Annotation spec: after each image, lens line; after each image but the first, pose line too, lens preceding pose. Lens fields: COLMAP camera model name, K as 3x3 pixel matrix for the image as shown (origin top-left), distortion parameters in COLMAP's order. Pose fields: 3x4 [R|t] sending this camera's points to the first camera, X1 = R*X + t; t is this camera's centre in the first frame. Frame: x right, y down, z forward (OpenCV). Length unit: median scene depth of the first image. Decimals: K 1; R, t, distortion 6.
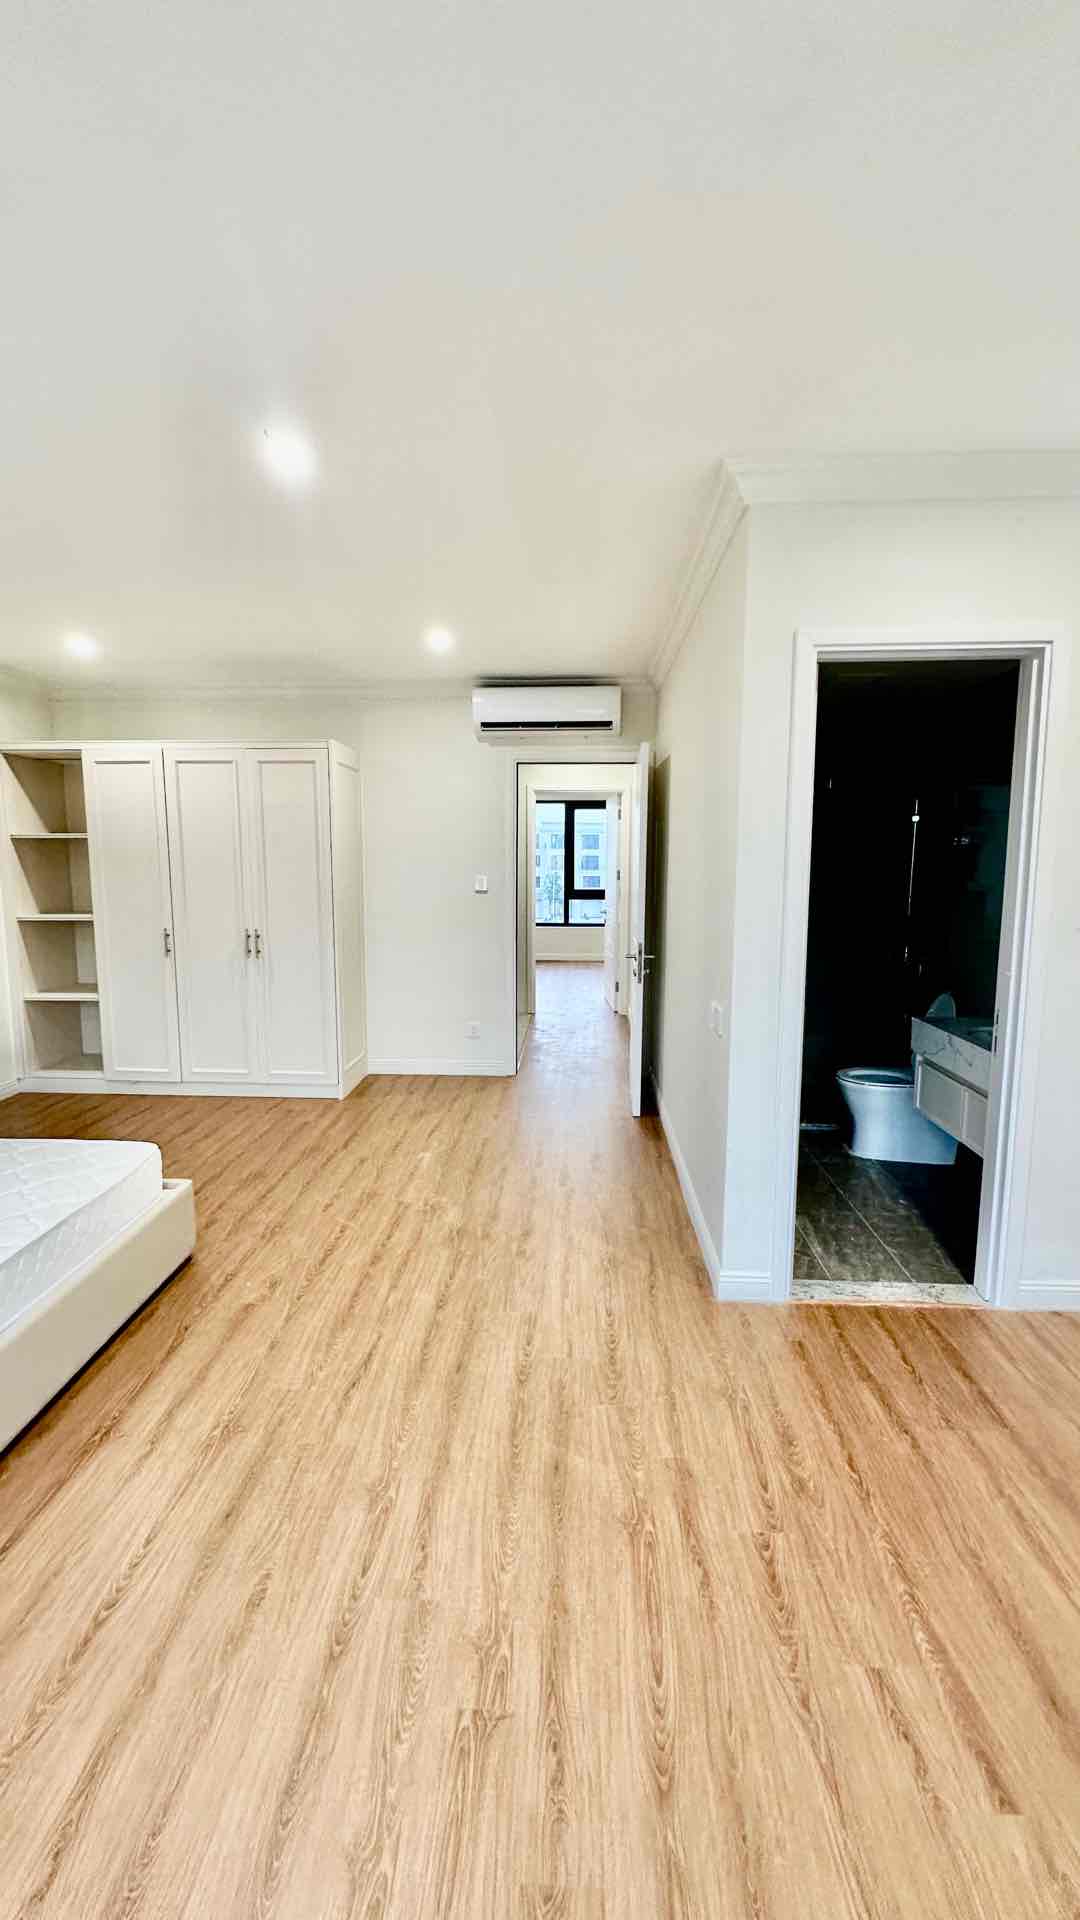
lens RADIAL K [[765.6, 0, 540.0], [0, 765.6, 960.0], [0, 0, 1]] dist [-0.005255, 0.001488]
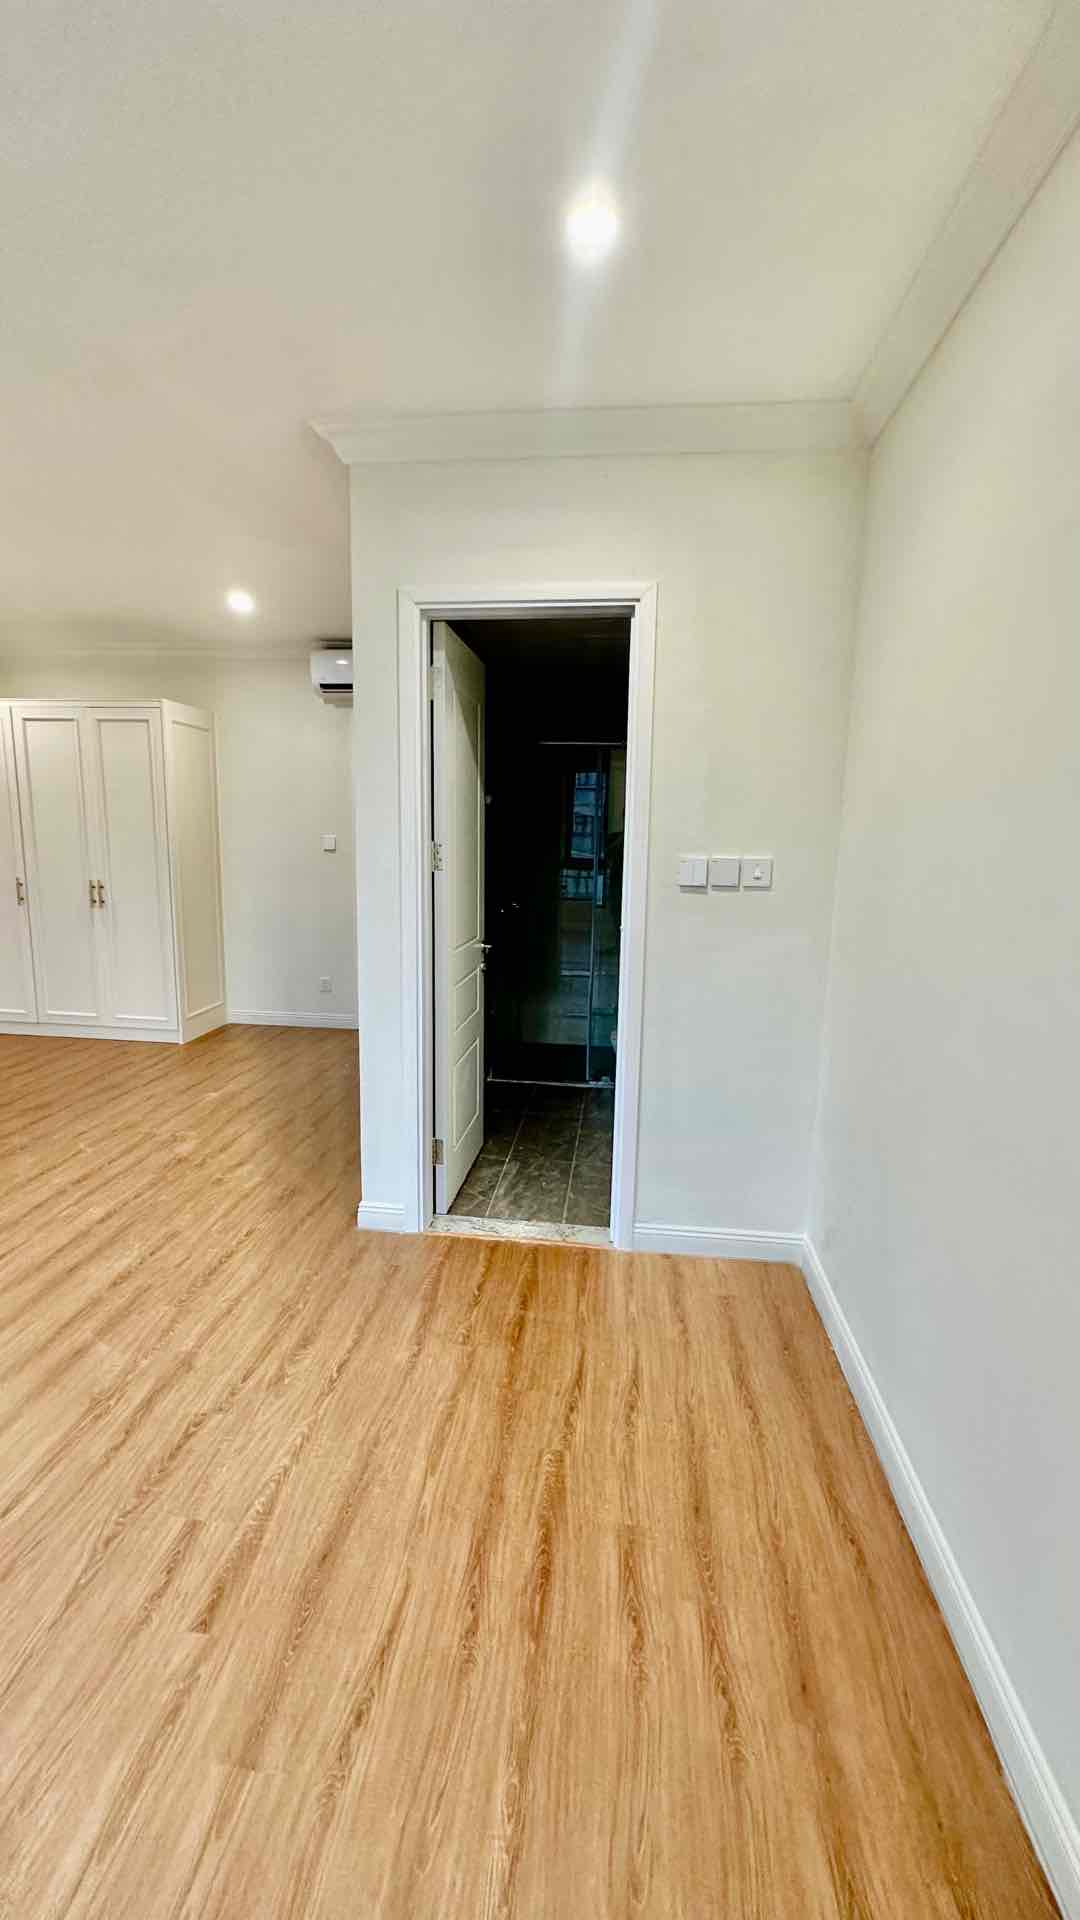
lens RADIAL K [[765.6, 0, 540.0], [0, 765.6, 960.0], [0, 0, 1]] dist [-0.005255, 0.001488]
pose [[0.997777, 0.028889, -0.060046, 0.552513], [-0.026655, 0.998934, 0.037680, 0.024702], [0.061070, -0.035995, 0.997484, -0.036579]]
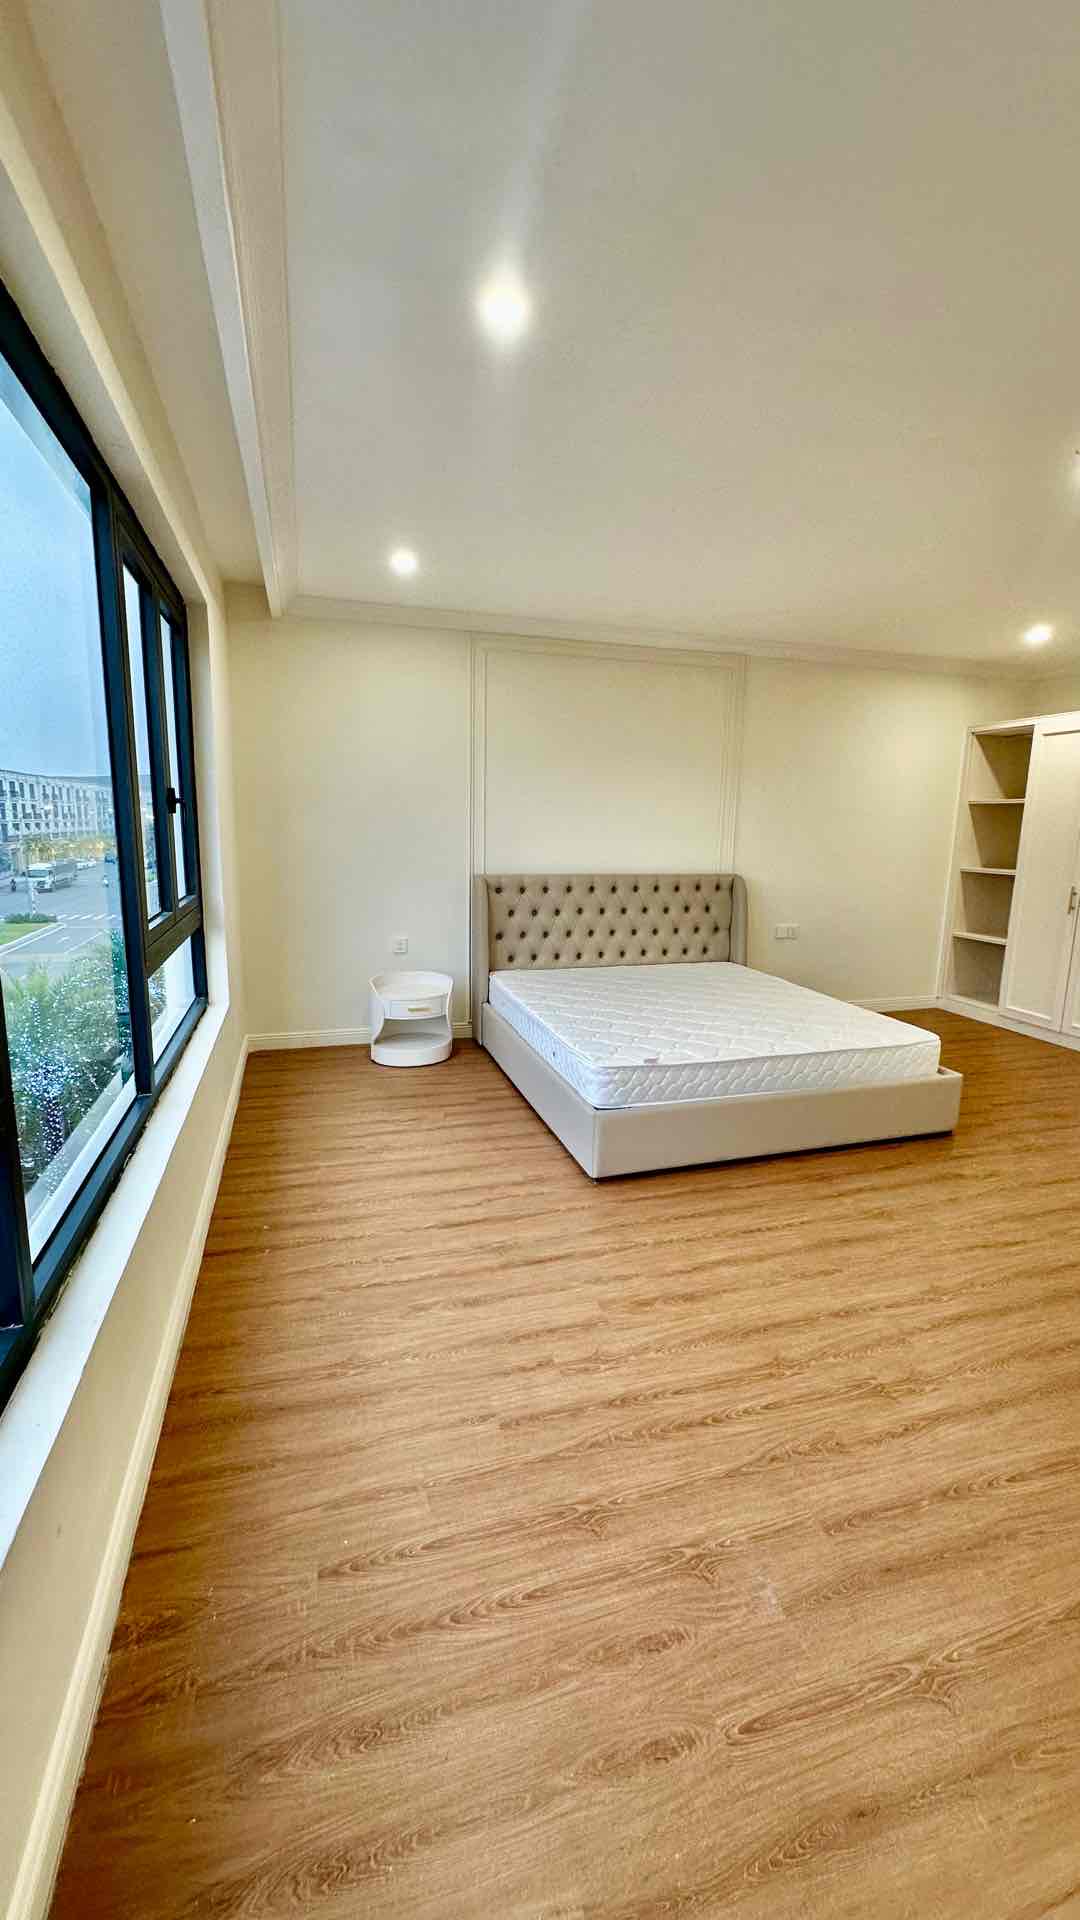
lens RADIAL K [[765.6, 0, 540.0], [0, 765.6, 960.0], [0, 0, 1]] dist [-0.005255, 0.001488]
pose [[0.333148, 0.173521, -0.926770, 0.491796], [-0.138993, 0.981219, 0.133751, 0.035240], [0.932574, 0.084255, 0.351009, -0.113113]]
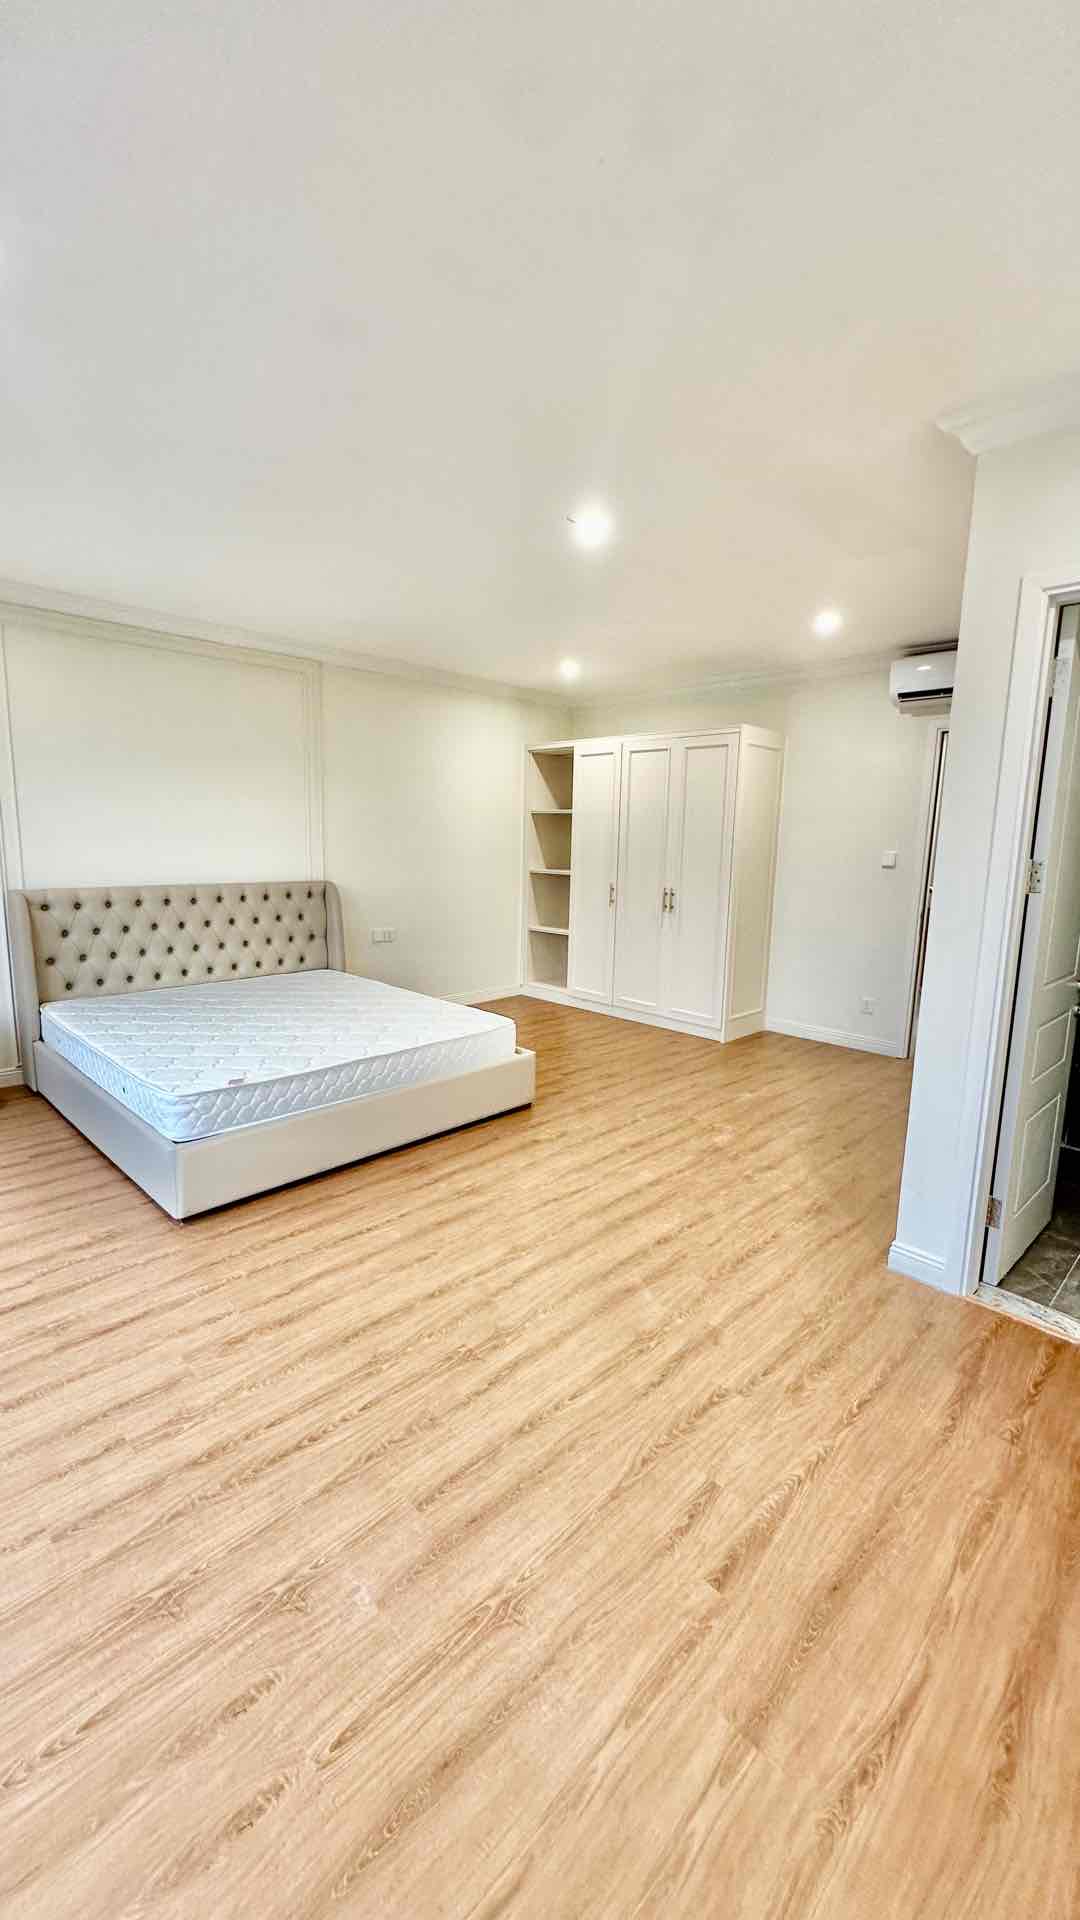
lens RADIAL K [[765.6, 0, 540.0], [0, 765.6, 960.0], [0, 0, 1]] dist [-0.005255, 0.001488]
pose [[0.739800, 0.122307, -0.661617, 0.521903], [-0.106241, 0.992238, 0.064630, 0.028457], [0.664386, 0.022478, 0.747052, -0.064054]]
